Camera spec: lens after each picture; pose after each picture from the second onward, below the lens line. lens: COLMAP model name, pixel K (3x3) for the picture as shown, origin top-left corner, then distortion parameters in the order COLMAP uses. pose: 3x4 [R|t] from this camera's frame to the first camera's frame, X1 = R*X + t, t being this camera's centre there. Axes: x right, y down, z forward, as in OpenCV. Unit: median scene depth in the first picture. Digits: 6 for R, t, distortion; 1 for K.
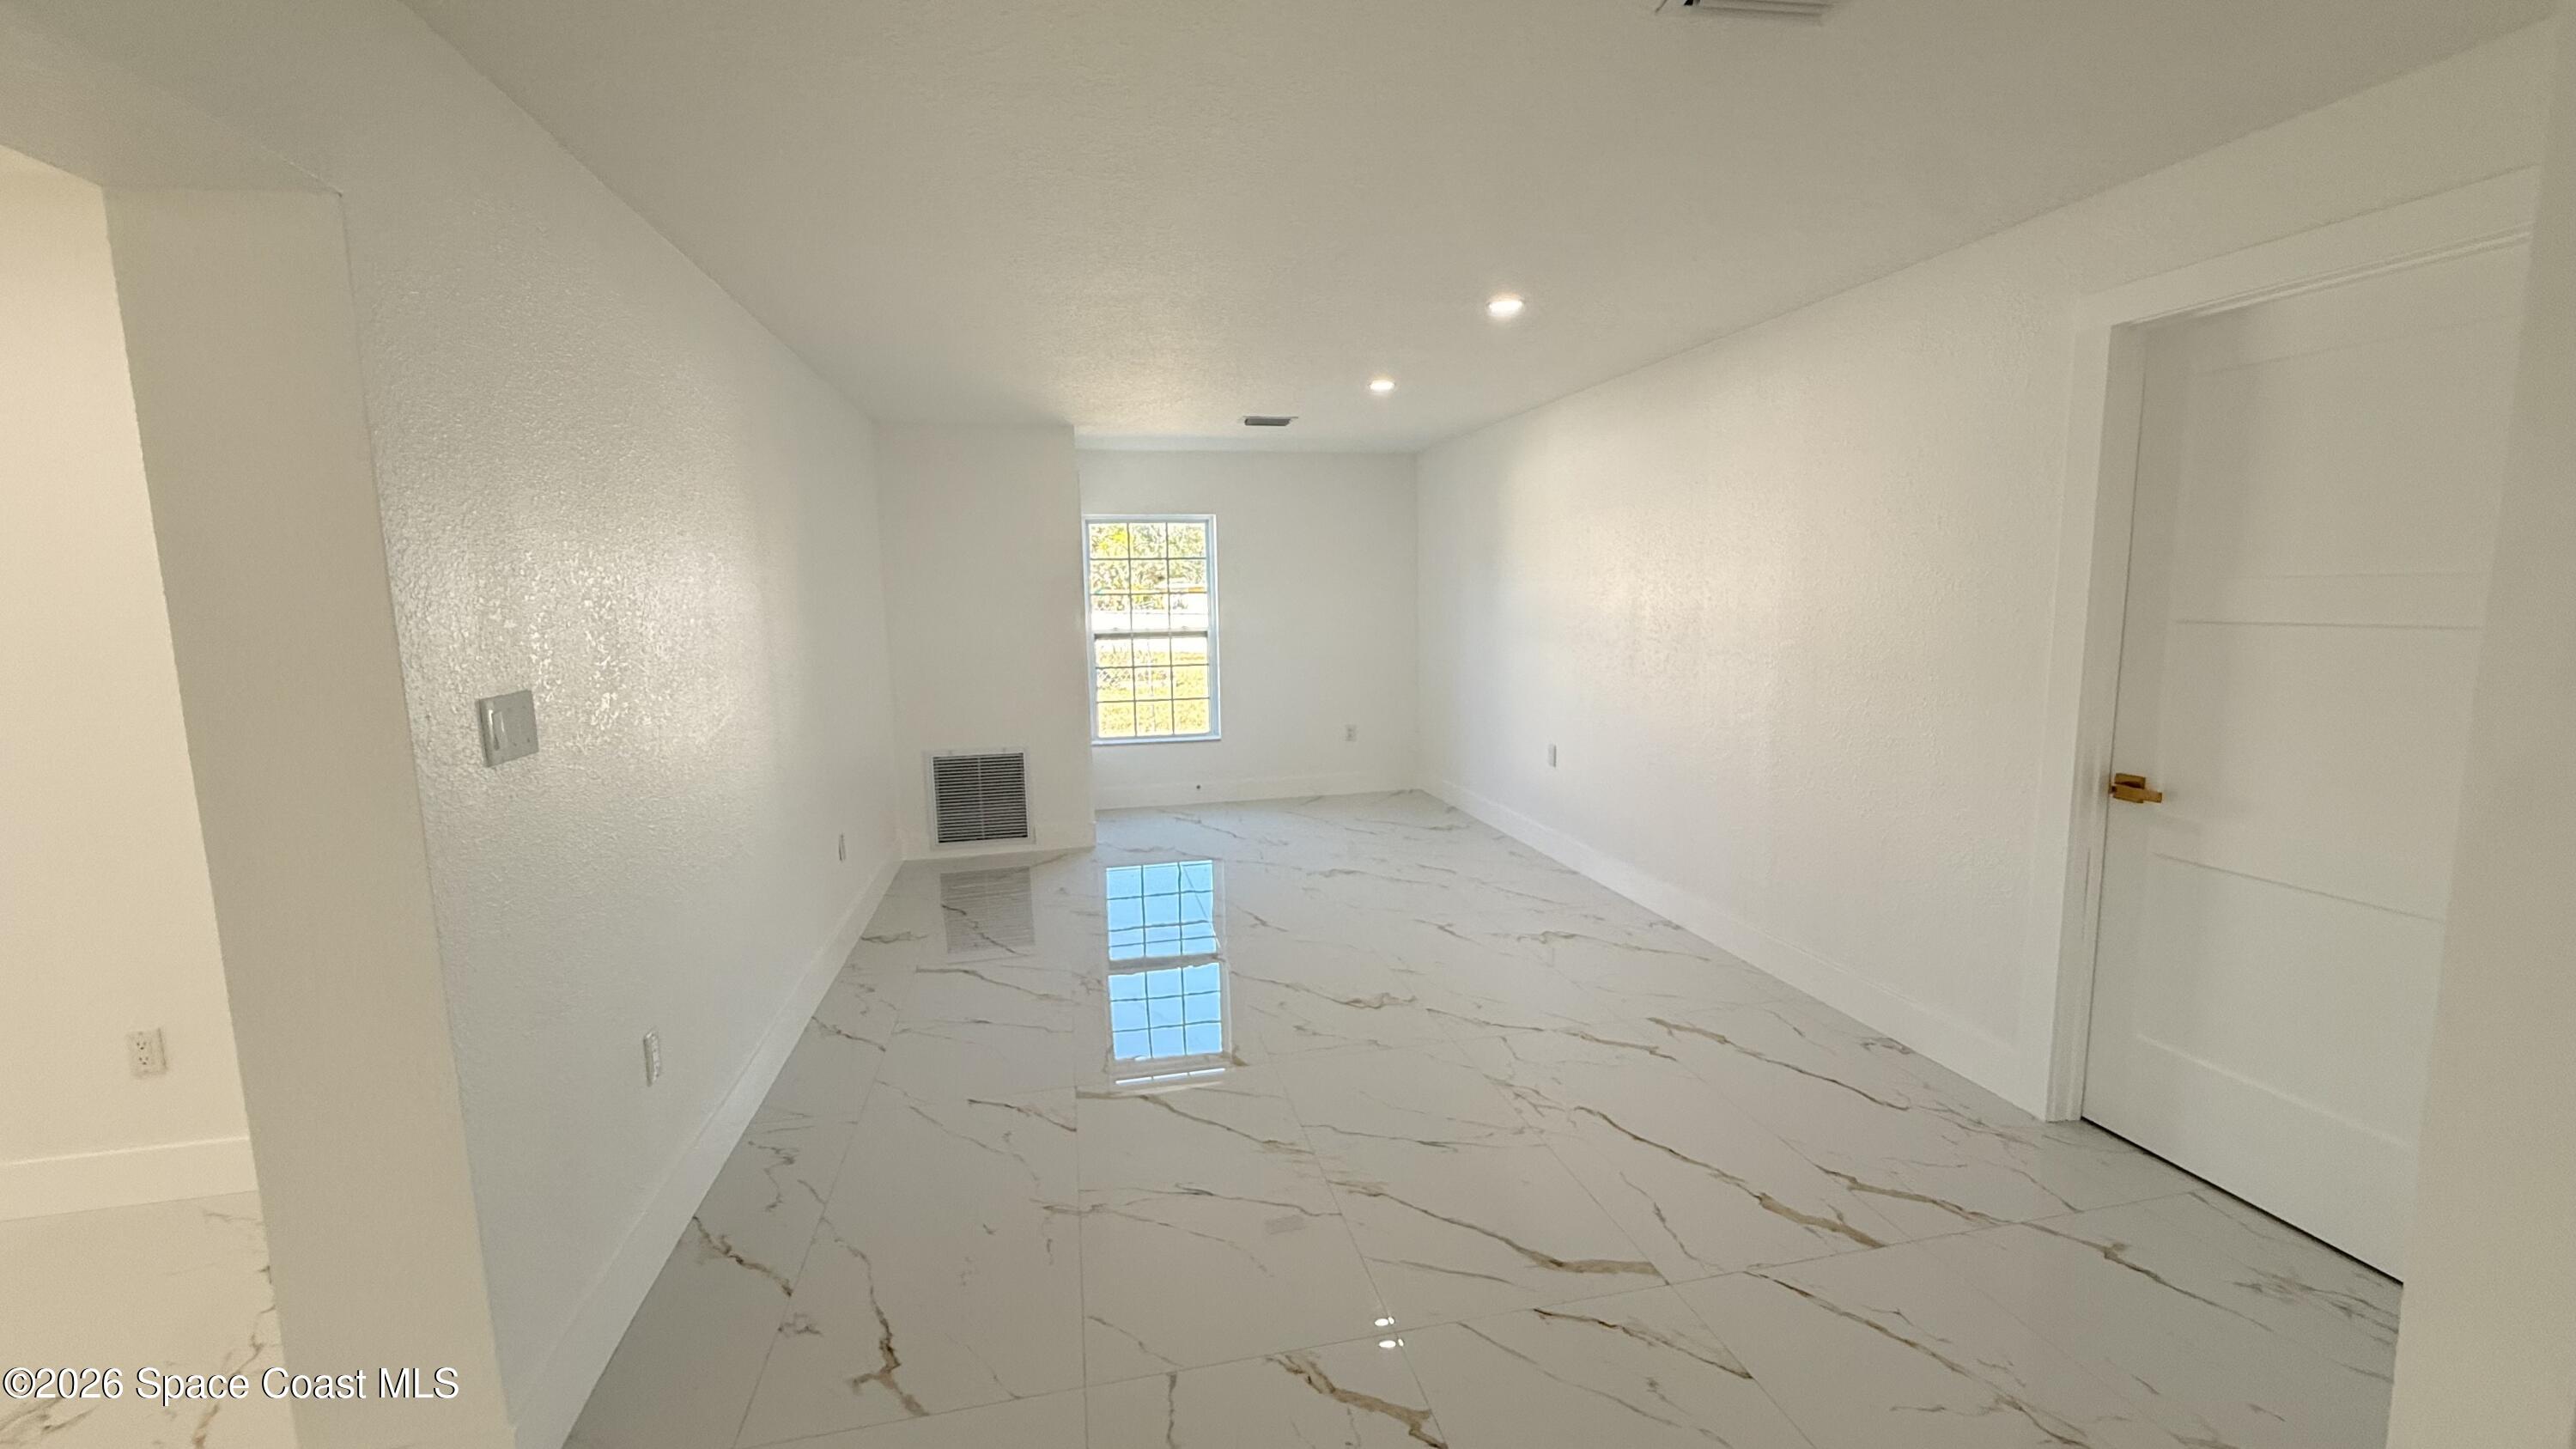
lens RADIAL K [[1023.9, 0, 1277.4], [0, 1023.9, 724.9], [0, 0, 1]] dist [0.000755, -0.000563]
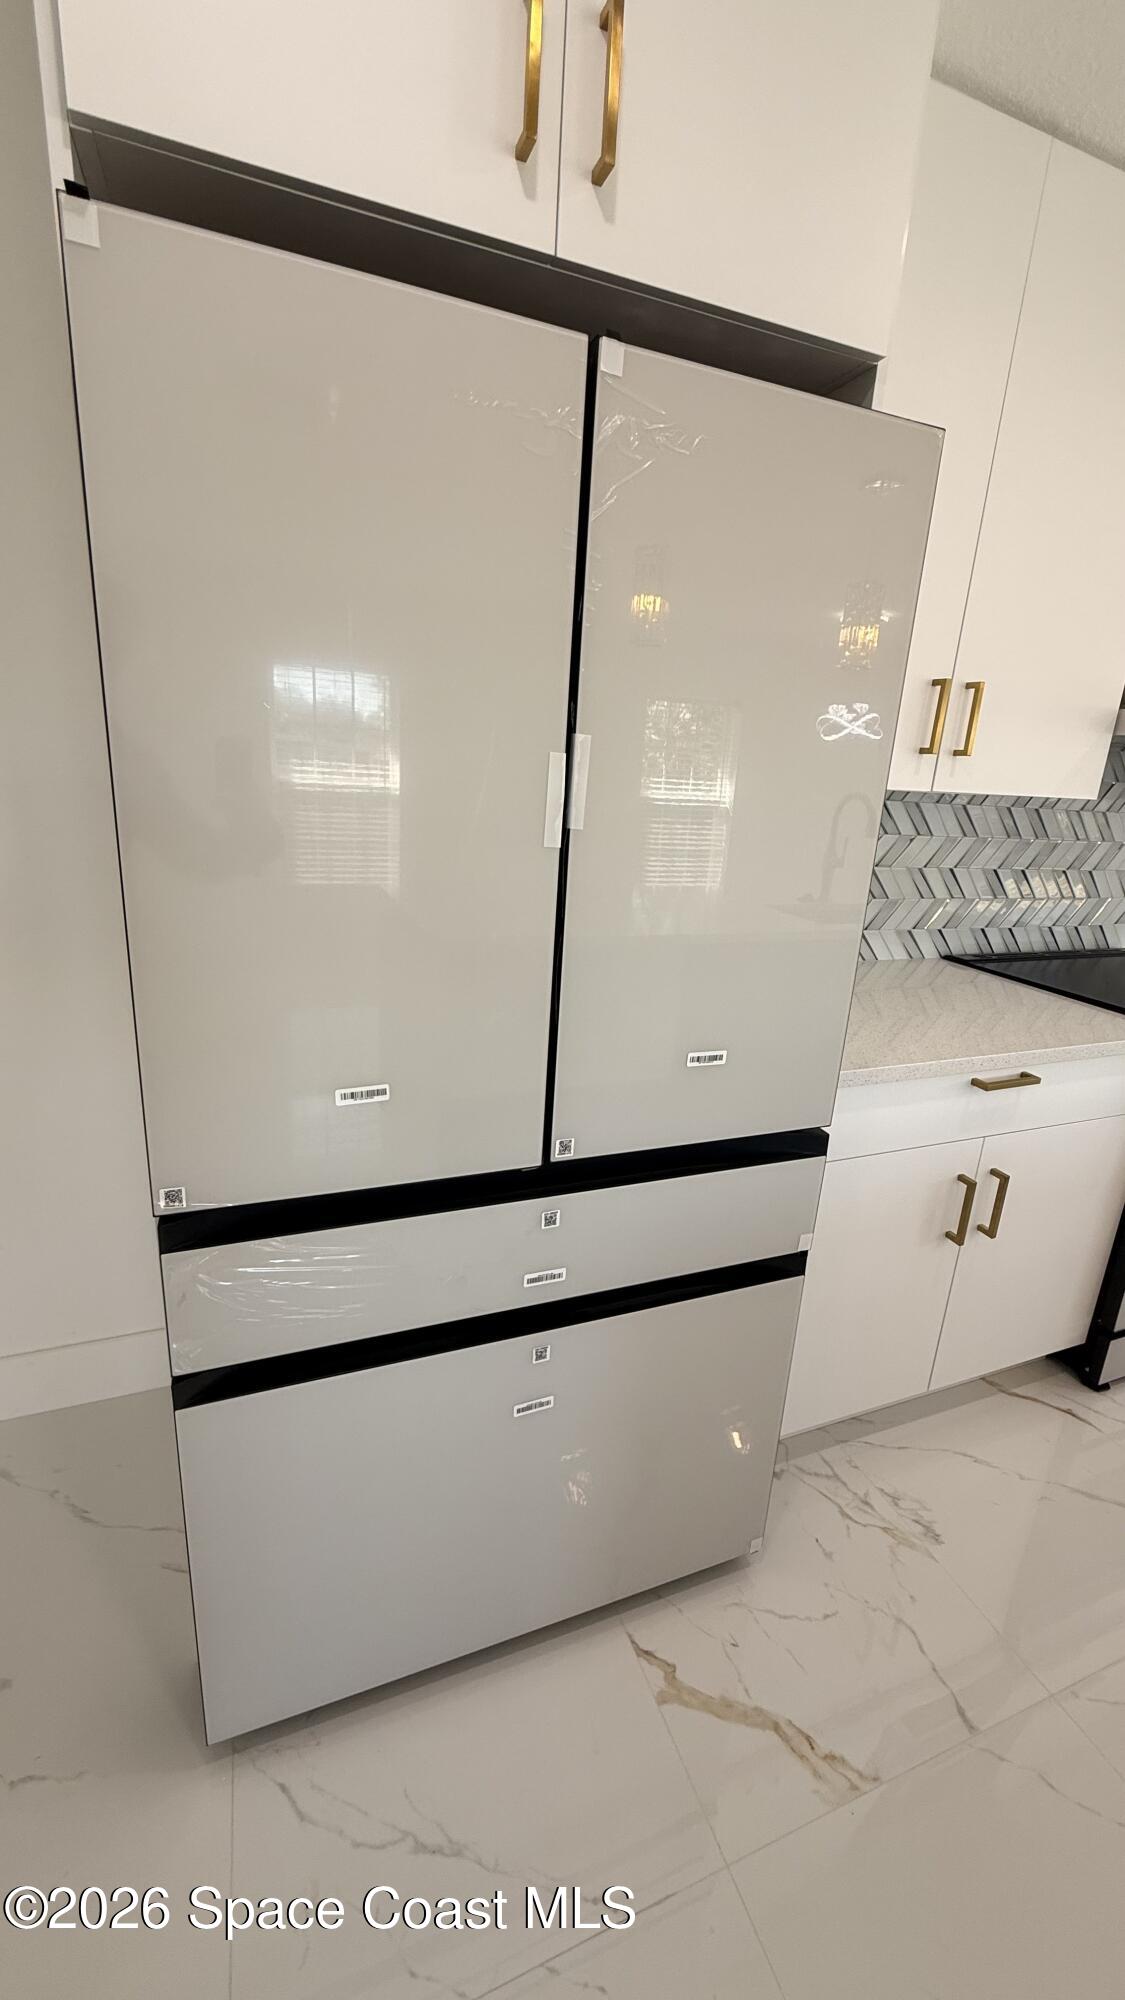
lens RADIAL K [[794.9, 0, 565.9], [0, 794.9, 996.1], [0, 0, 1]] dist [0.000755, -0.000563]
pose [[-0.986769, 0.011614, -0.161714, 0.162757], [-0.056503, 0.910265, 0.410153, -0.069520], [0.151966, 0.413864, -0.897565, 0.670157]]
